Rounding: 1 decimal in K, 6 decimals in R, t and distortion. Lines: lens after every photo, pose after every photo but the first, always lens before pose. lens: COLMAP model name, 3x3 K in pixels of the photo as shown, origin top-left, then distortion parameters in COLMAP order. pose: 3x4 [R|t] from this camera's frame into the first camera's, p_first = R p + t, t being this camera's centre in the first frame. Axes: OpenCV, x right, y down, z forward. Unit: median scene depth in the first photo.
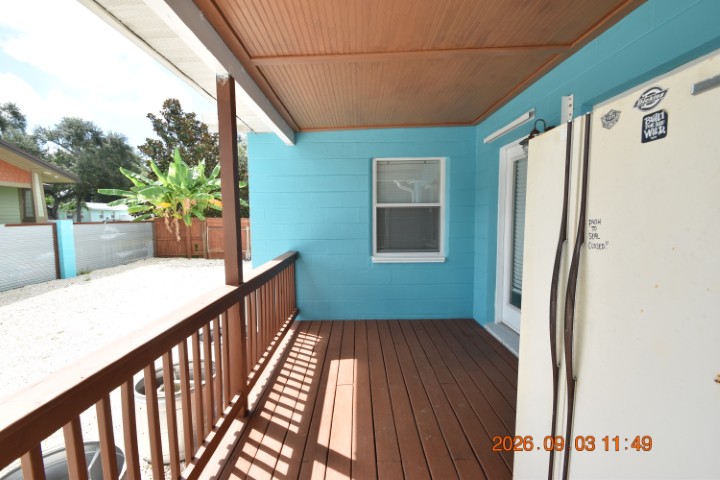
lens RADIAL K [[314.1, 0, 356.0], [0, 314.1, 243.9], [0, 0, 1]] dist [0.002065, -0.010119]
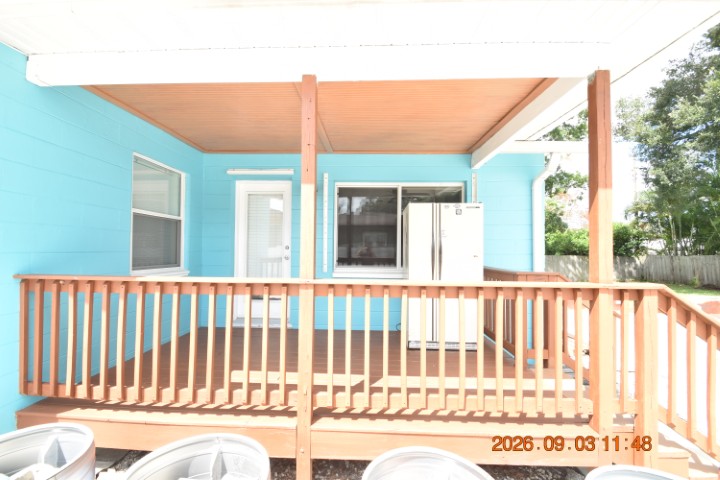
lens RADIAL K [[314.1, 0, 356.0], [0, 314.1, 243.9], [0, 0, 1]] dist [0.002065, -0.010119]
pose [[0.034963, 0.028072, 0.998994, -0.719238], [0.077882, 0.996489, -0.030727, 0.031085], [-0.996349, 0.078878, 0.032654, 0.424187]]
